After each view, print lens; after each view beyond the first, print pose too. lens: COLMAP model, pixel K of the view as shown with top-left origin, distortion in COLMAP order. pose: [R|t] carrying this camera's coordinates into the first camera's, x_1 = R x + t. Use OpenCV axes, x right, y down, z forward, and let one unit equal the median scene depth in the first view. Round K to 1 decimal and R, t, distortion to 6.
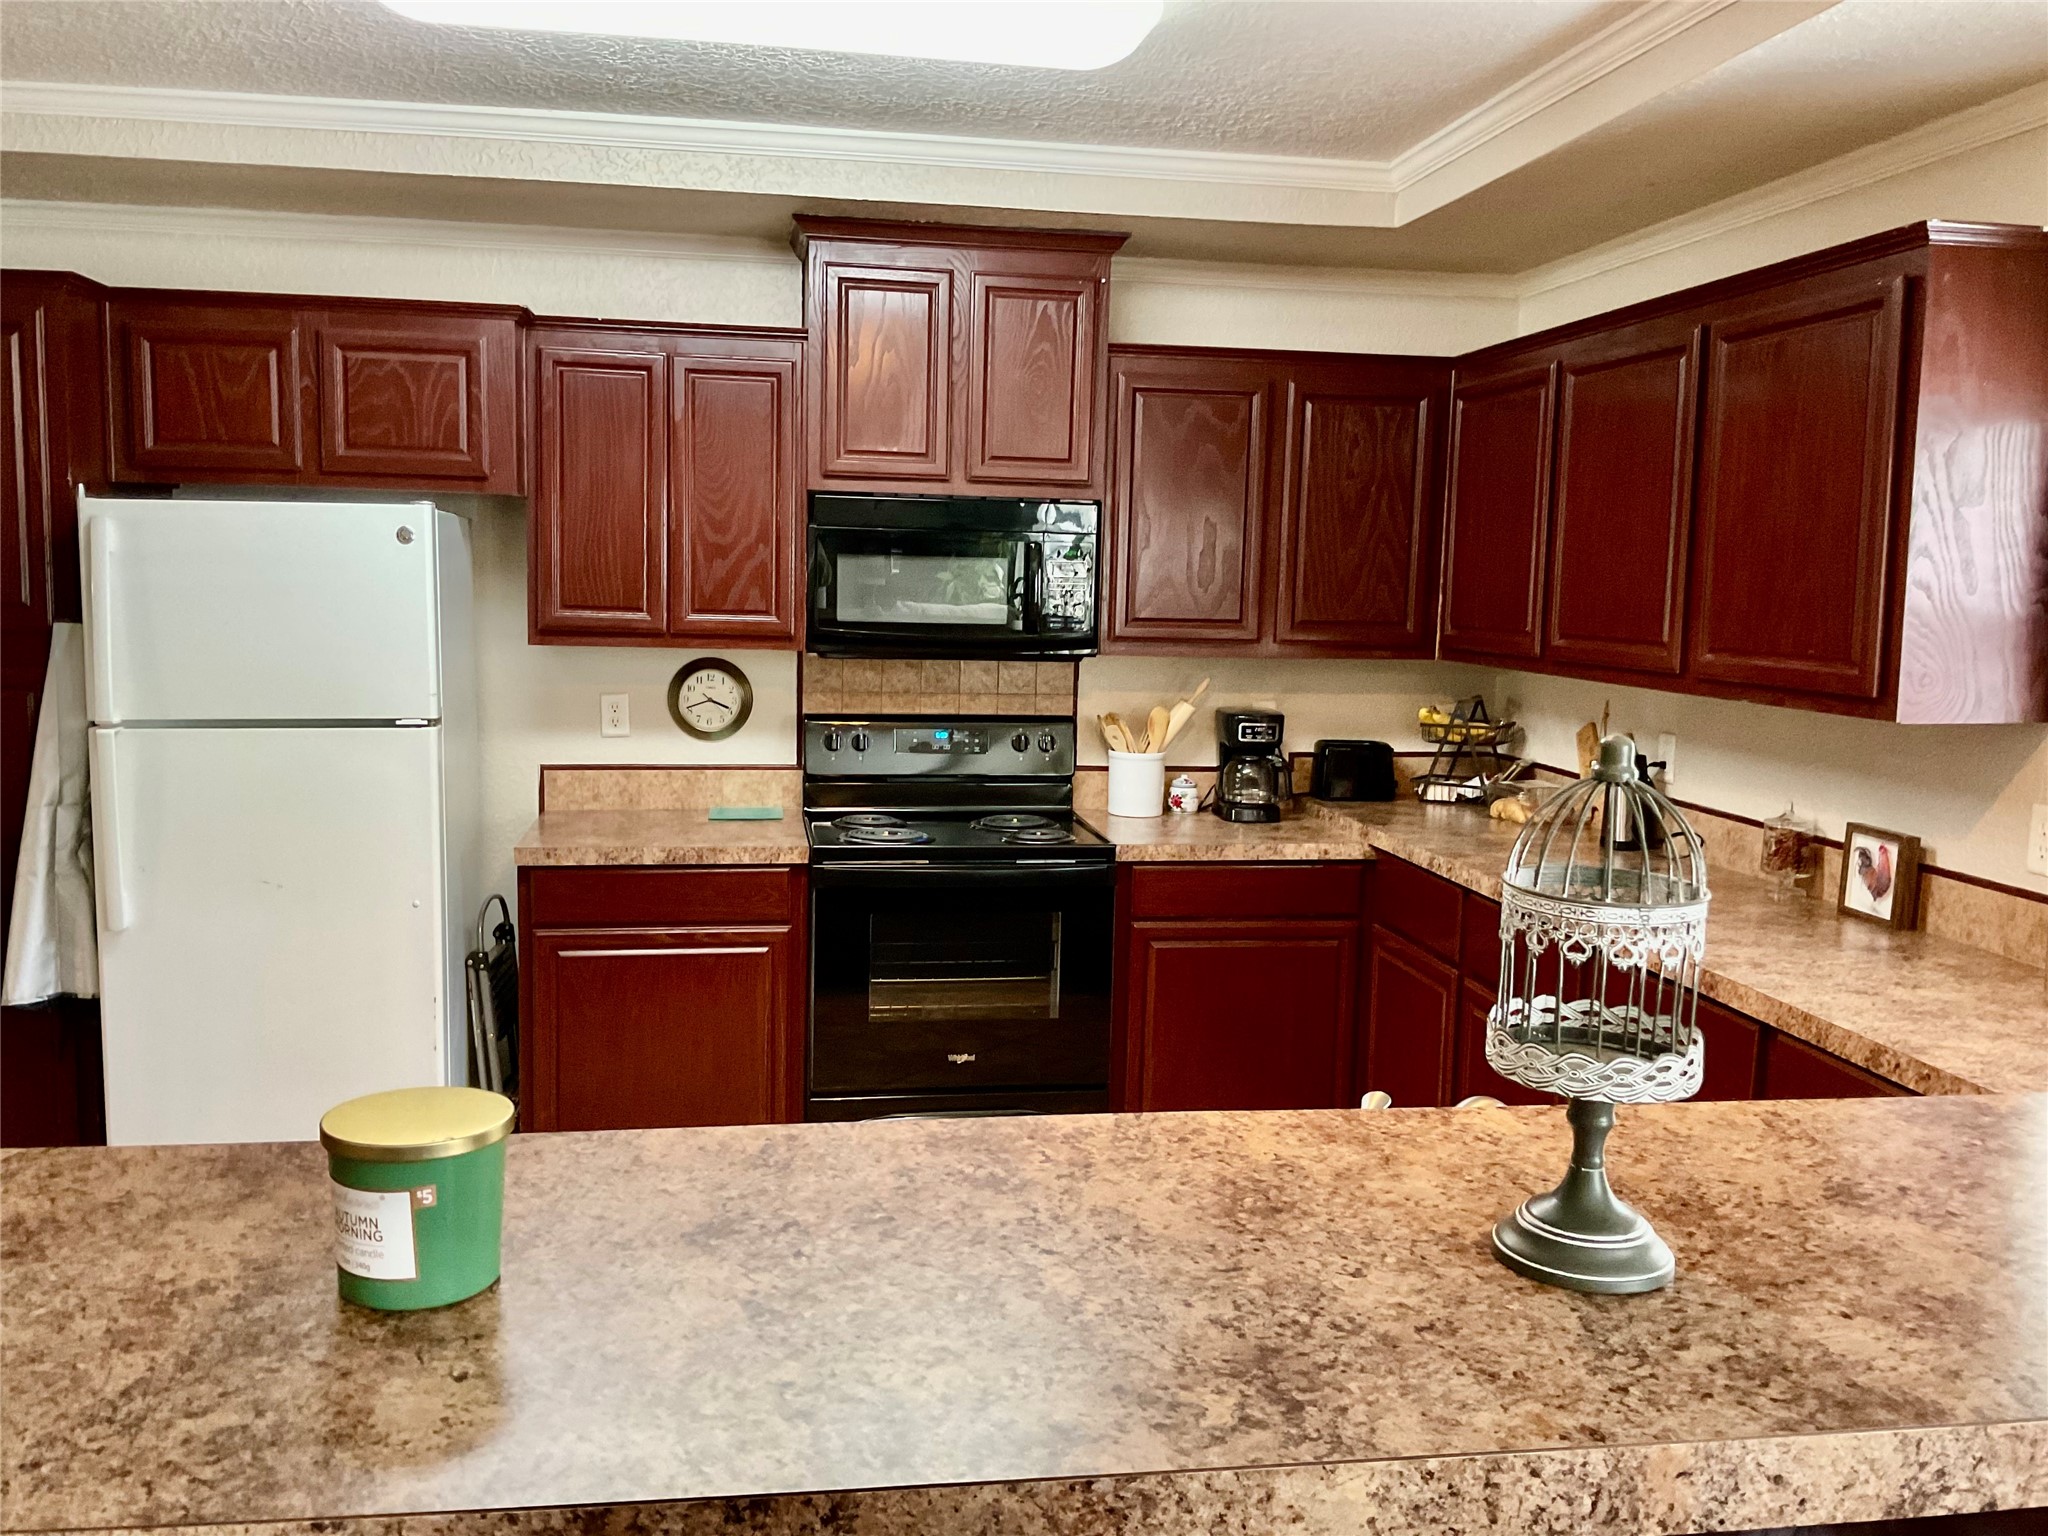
lens RADIAL K [[1661.2, 0, 1024.0], [0, 1661.2, 768.0], [0, 0, 1]] dist [0.100385, -0.214530]
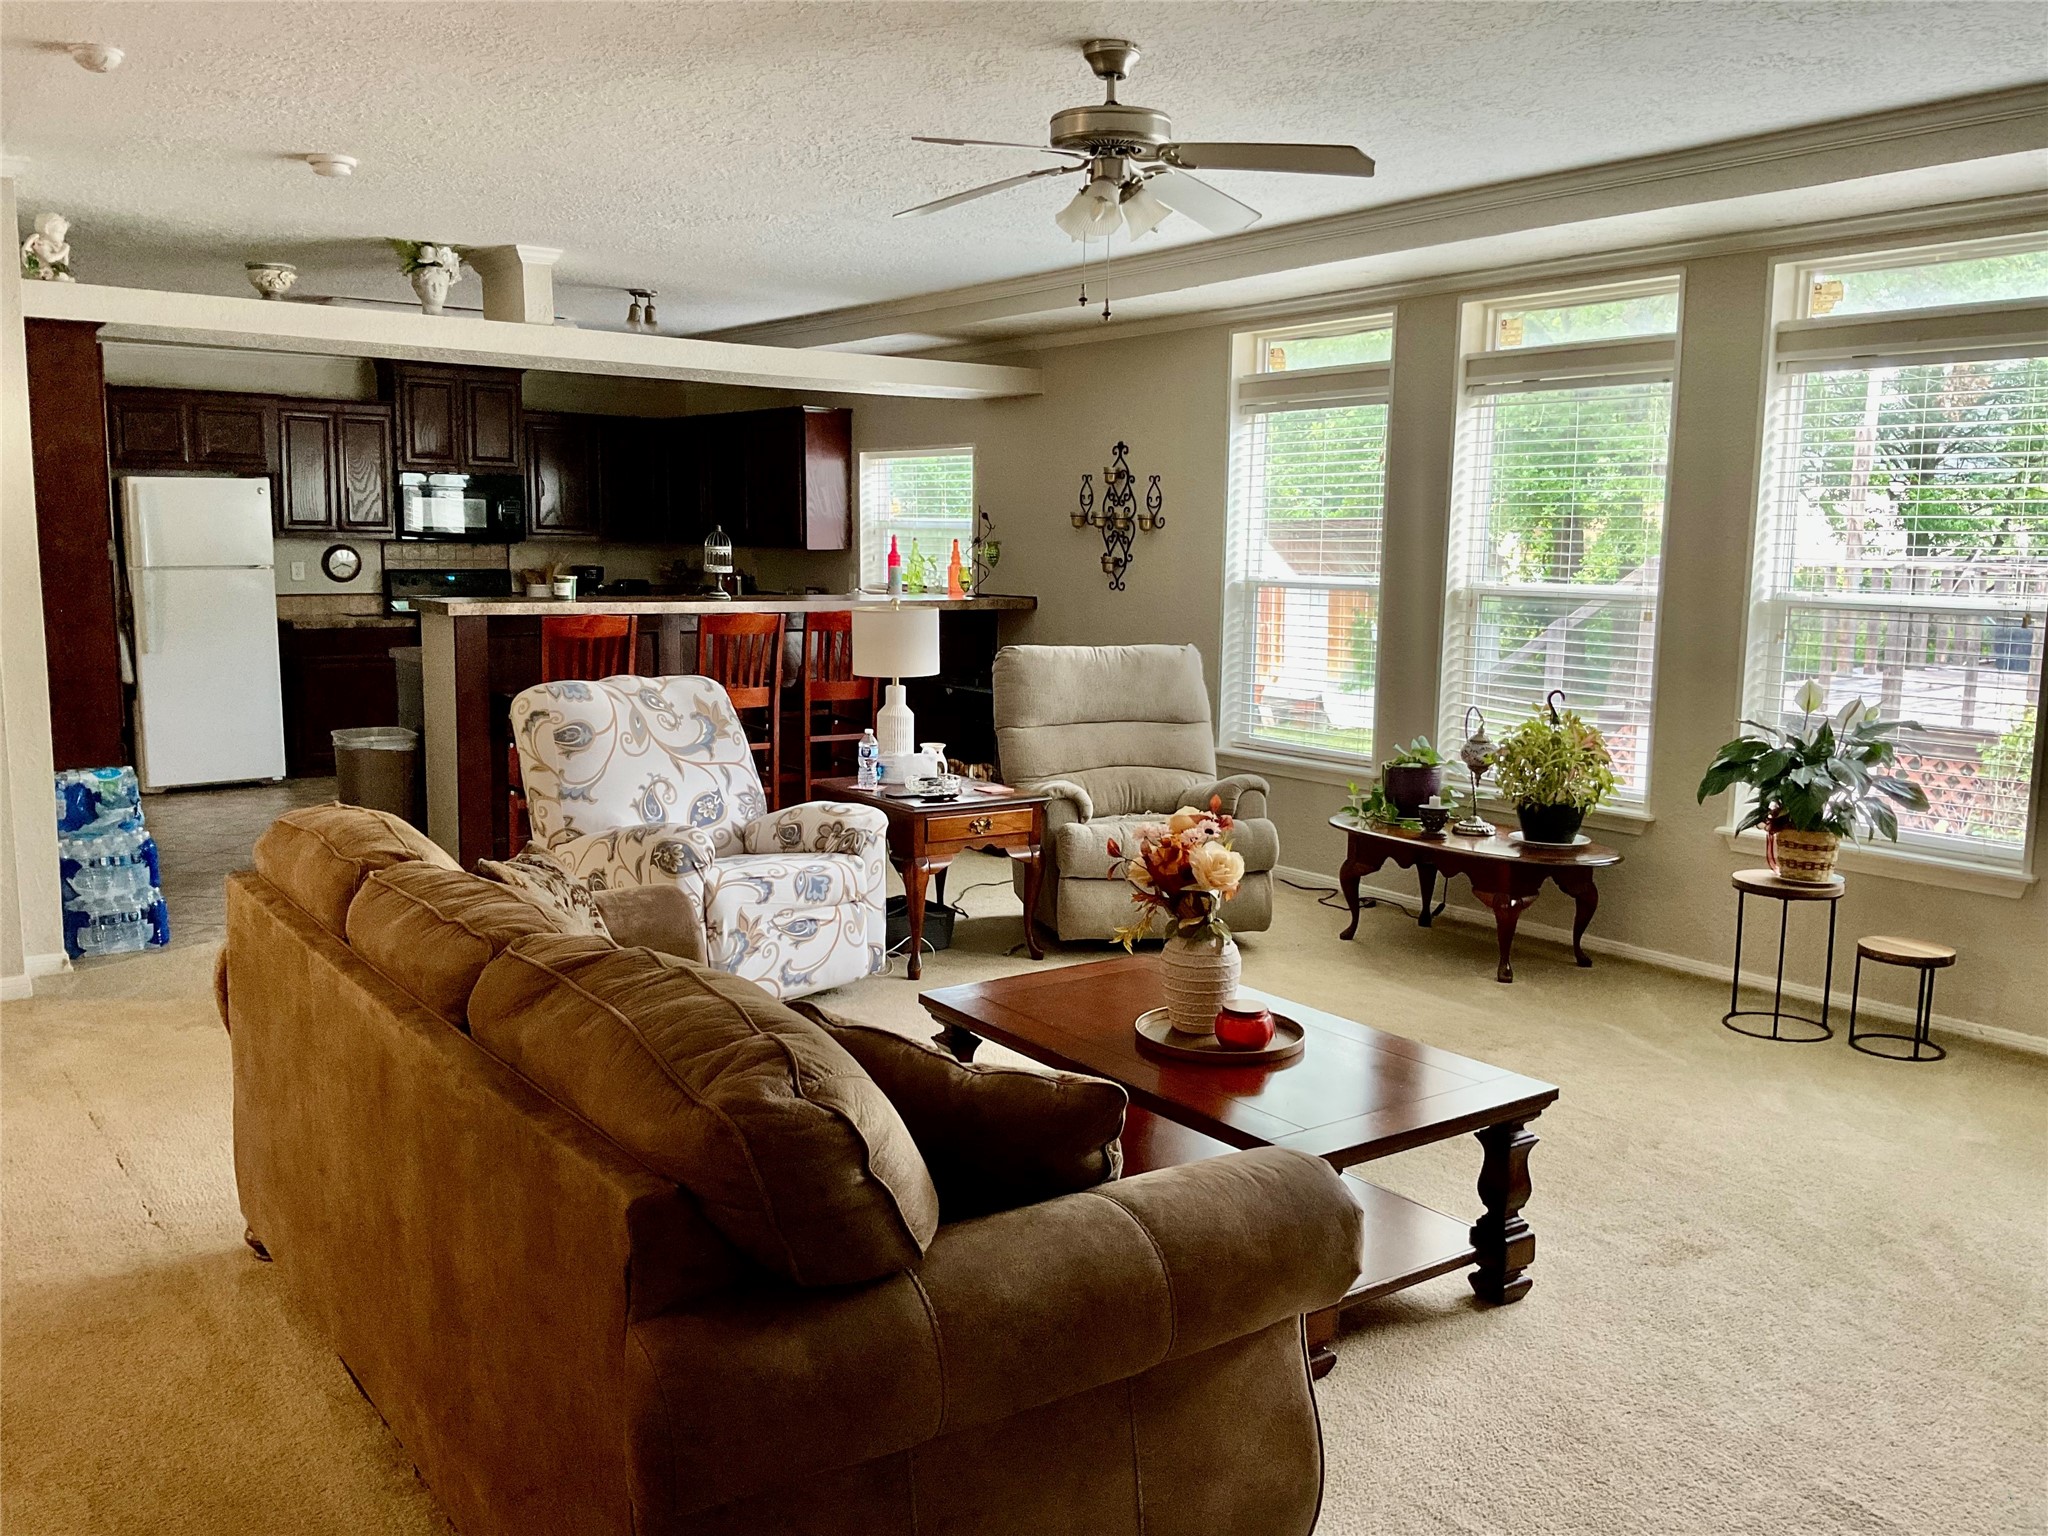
lens RADIAL K [[1661.2, 0, 1024.0], [0, 1661.2, 768.0], [0, 0, 1]] dist [0.100385, -0.214530]
pose [[0.884113, -0.076474, 0.460973, -0.457695], [0.058425, 0.996867, 0.053321, 0.171331], [-0.463606, -0.020209, 0.885811, -1.466847]]
